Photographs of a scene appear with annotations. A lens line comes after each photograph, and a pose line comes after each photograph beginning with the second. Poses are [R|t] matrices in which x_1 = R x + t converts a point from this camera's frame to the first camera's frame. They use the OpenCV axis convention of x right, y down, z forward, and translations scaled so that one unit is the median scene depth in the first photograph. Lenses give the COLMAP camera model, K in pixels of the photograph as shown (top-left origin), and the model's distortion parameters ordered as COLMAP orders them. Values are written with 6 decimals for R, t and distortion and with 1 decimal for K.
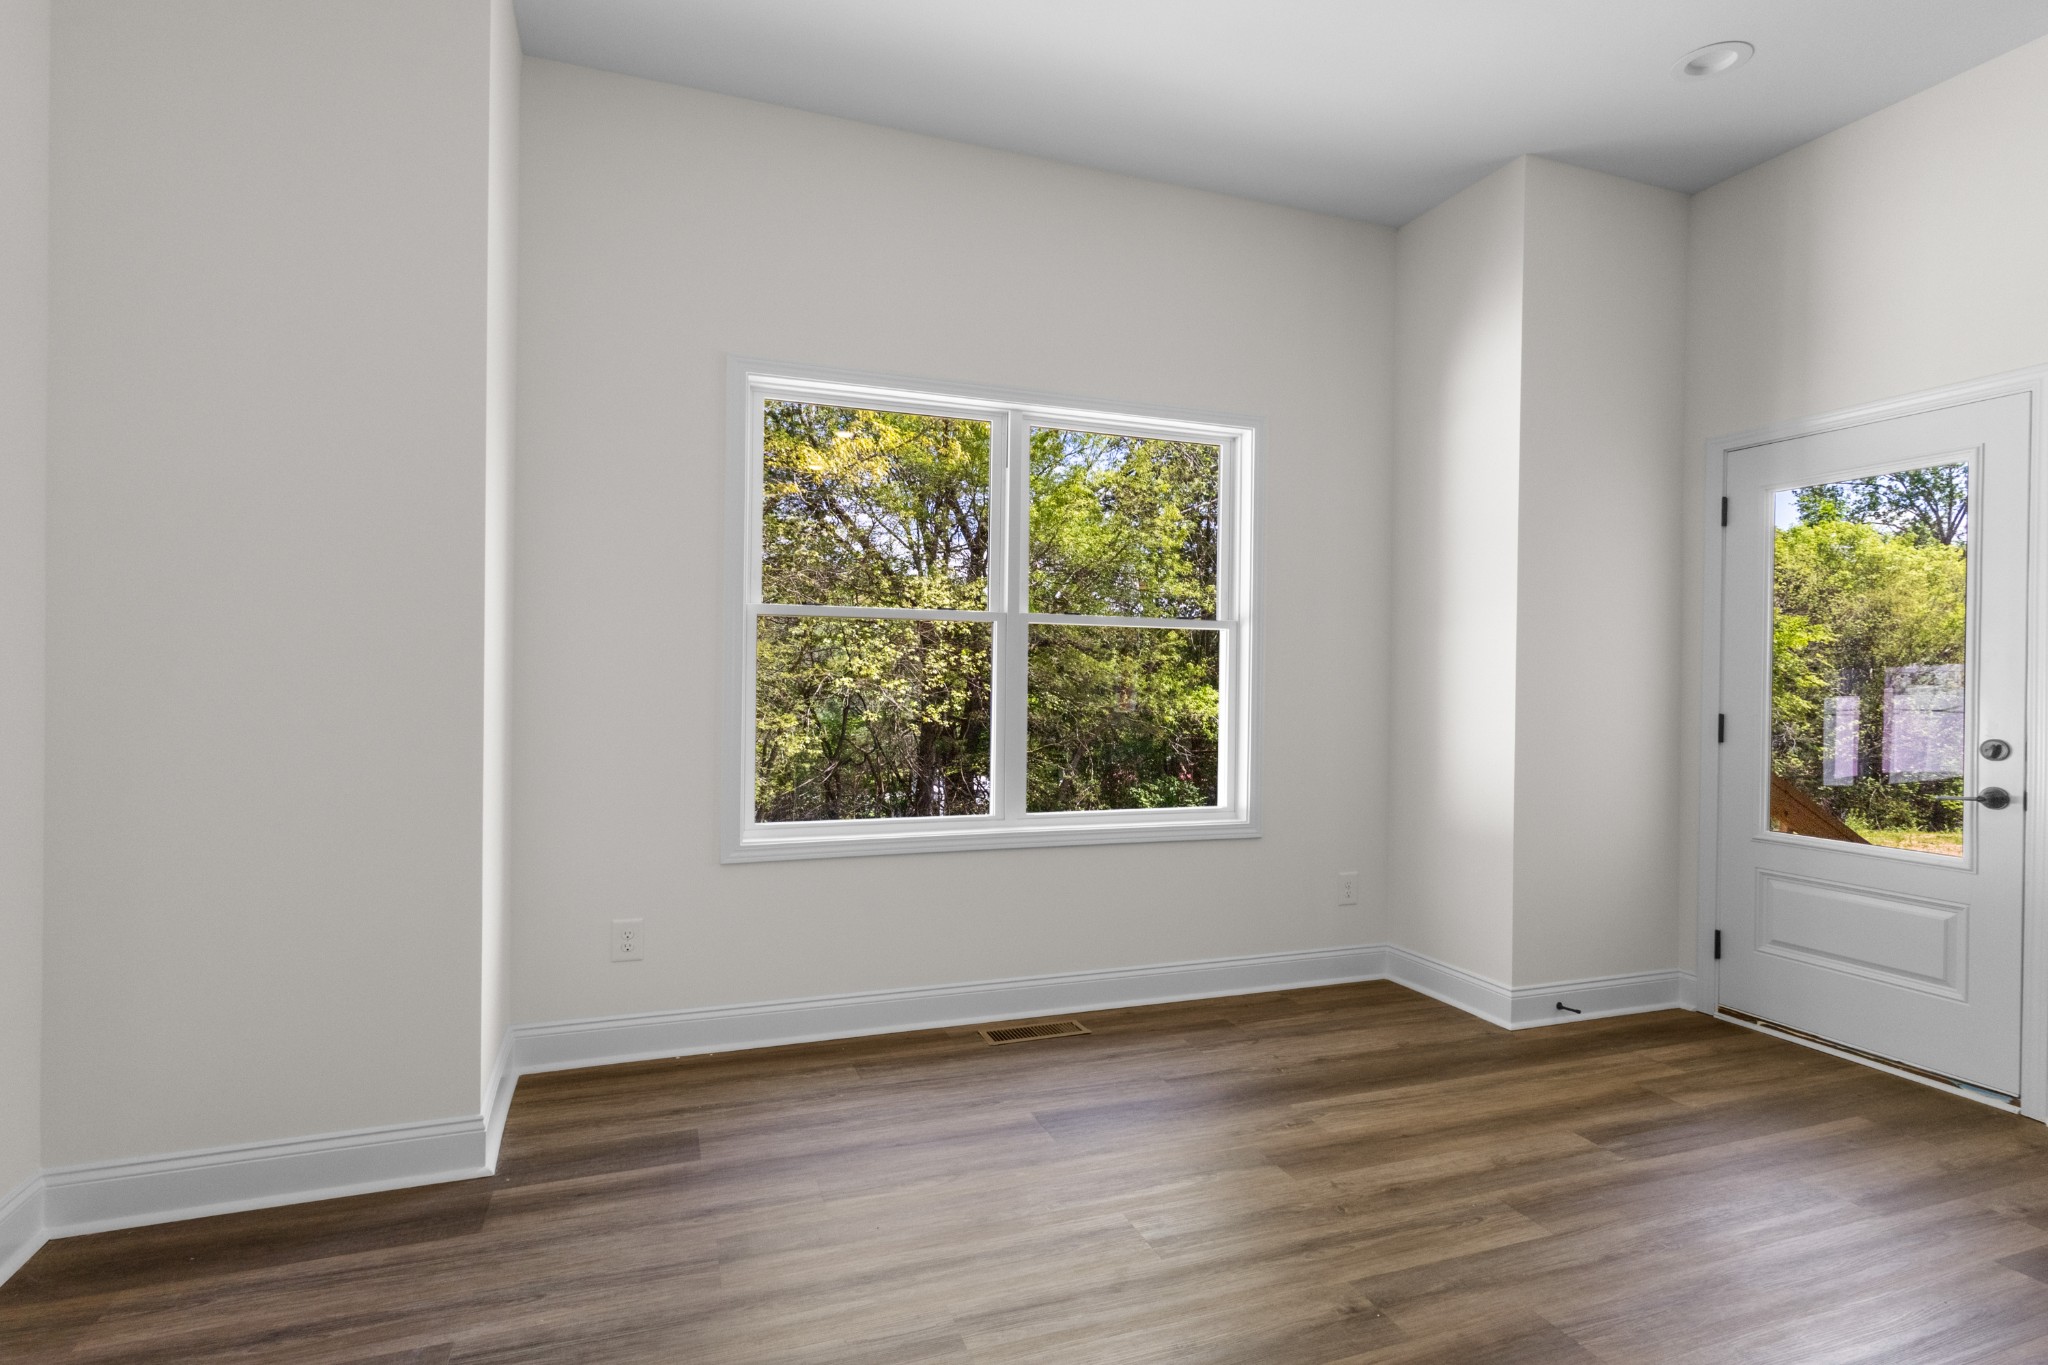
lens RADIAL K [[947.9, 0, 1028.0], [0, 947.9, 678.9], [0, 0, 1]] dist [0.007480, -0.001218]
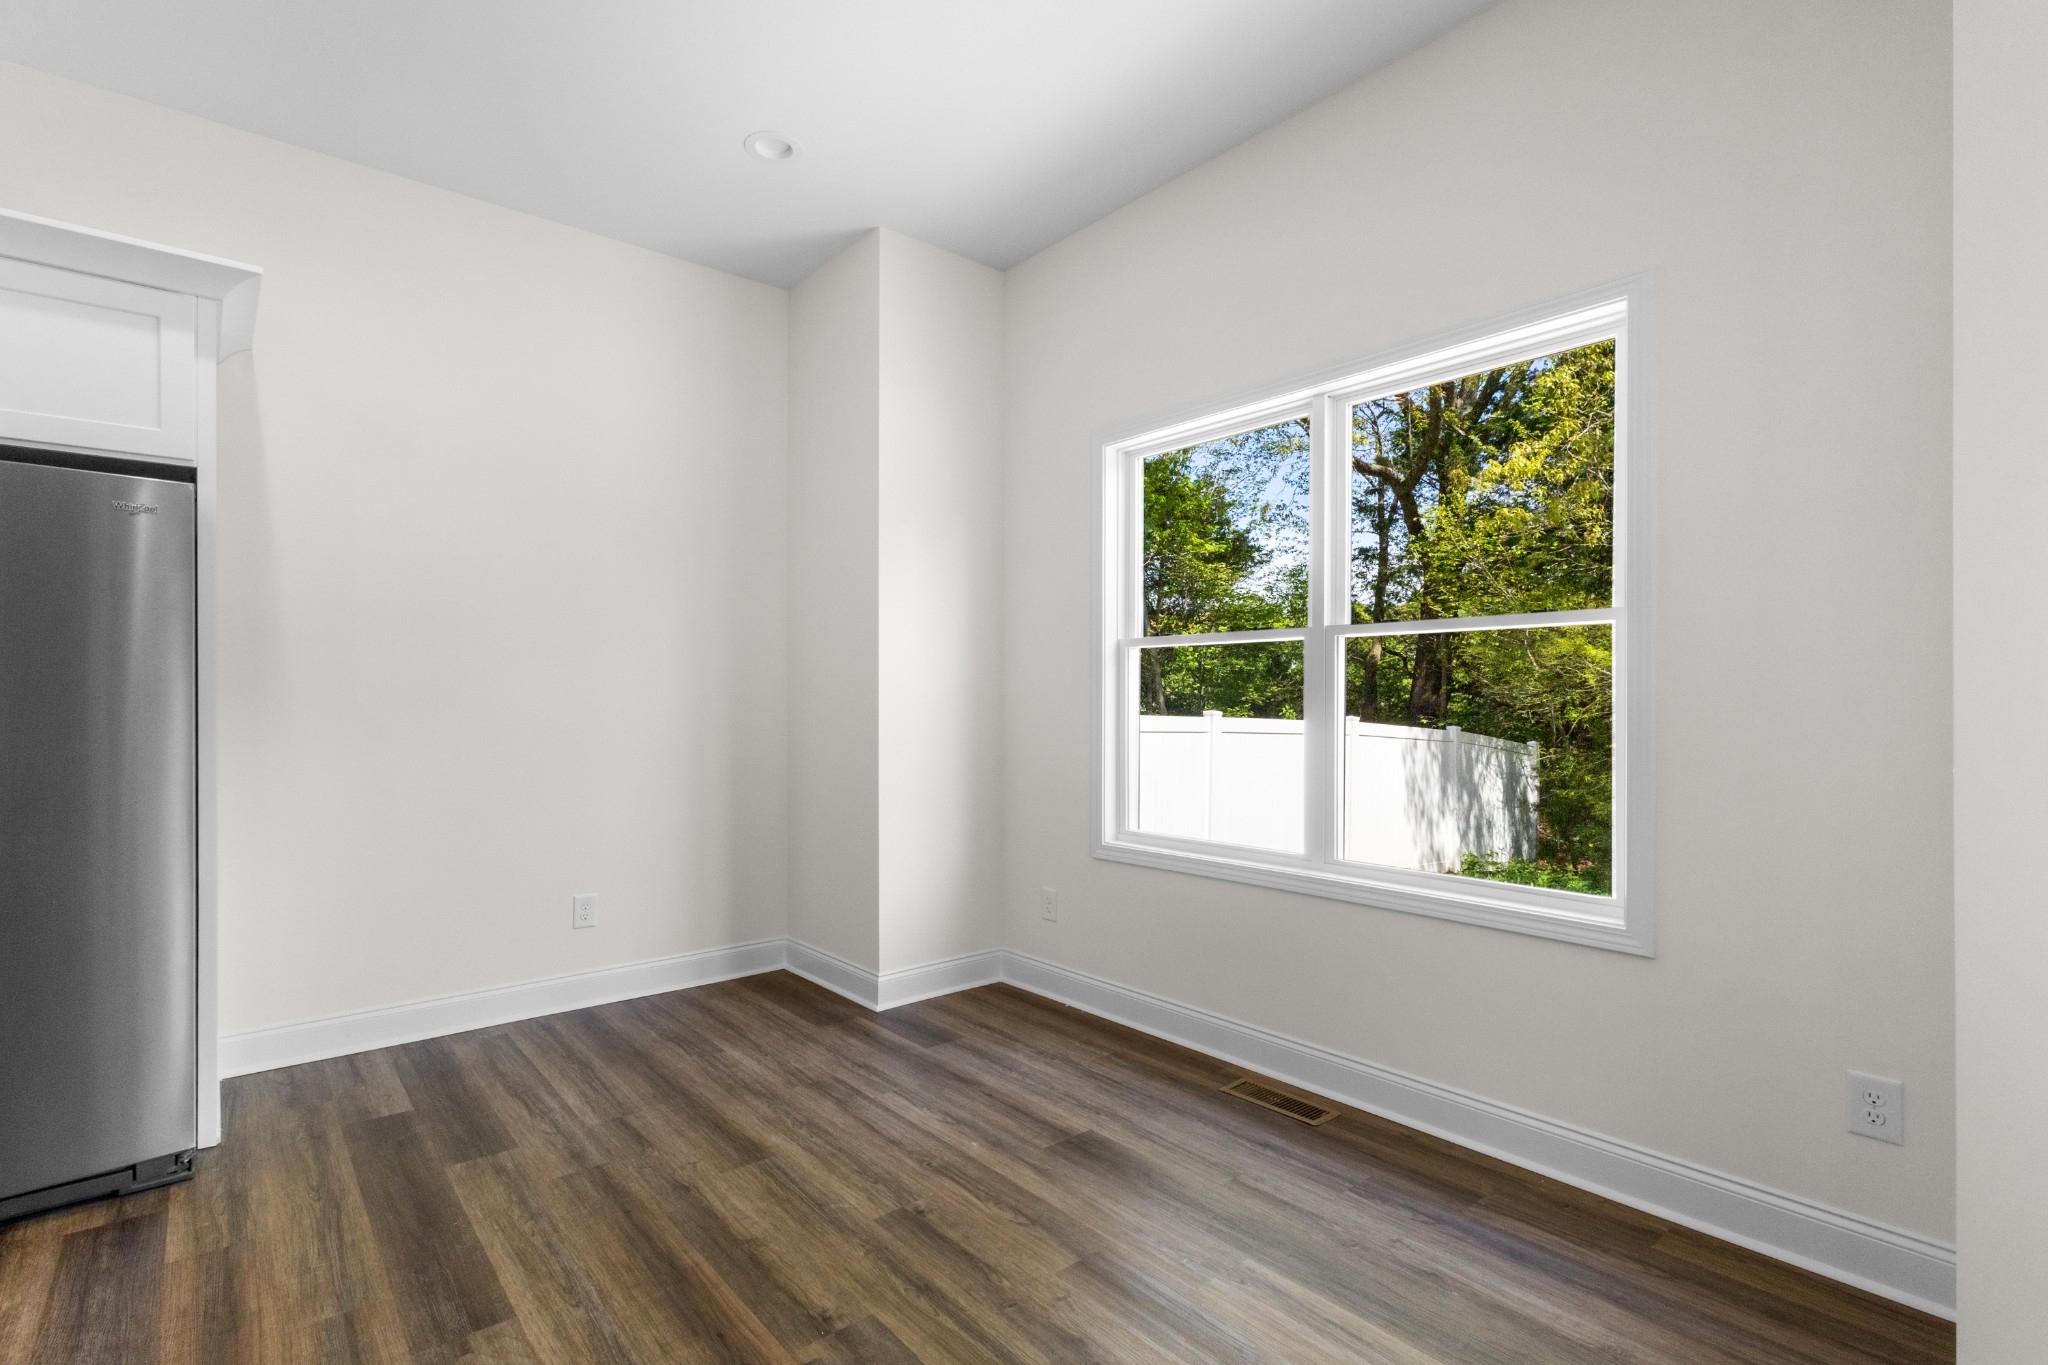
lens RADIAL K [[947.9, 0, 1002.8], [0, 947.9, 688.8], [0, 0, 1]] dist [0.007480, -0.001218]
pose [[0.364707, -0.025229, -0.930780, 0.825437], [0.008395, 0.999681, -0.023807, 0.005419], [0.931084, 0.000869, 0.364803, 0.477629]]
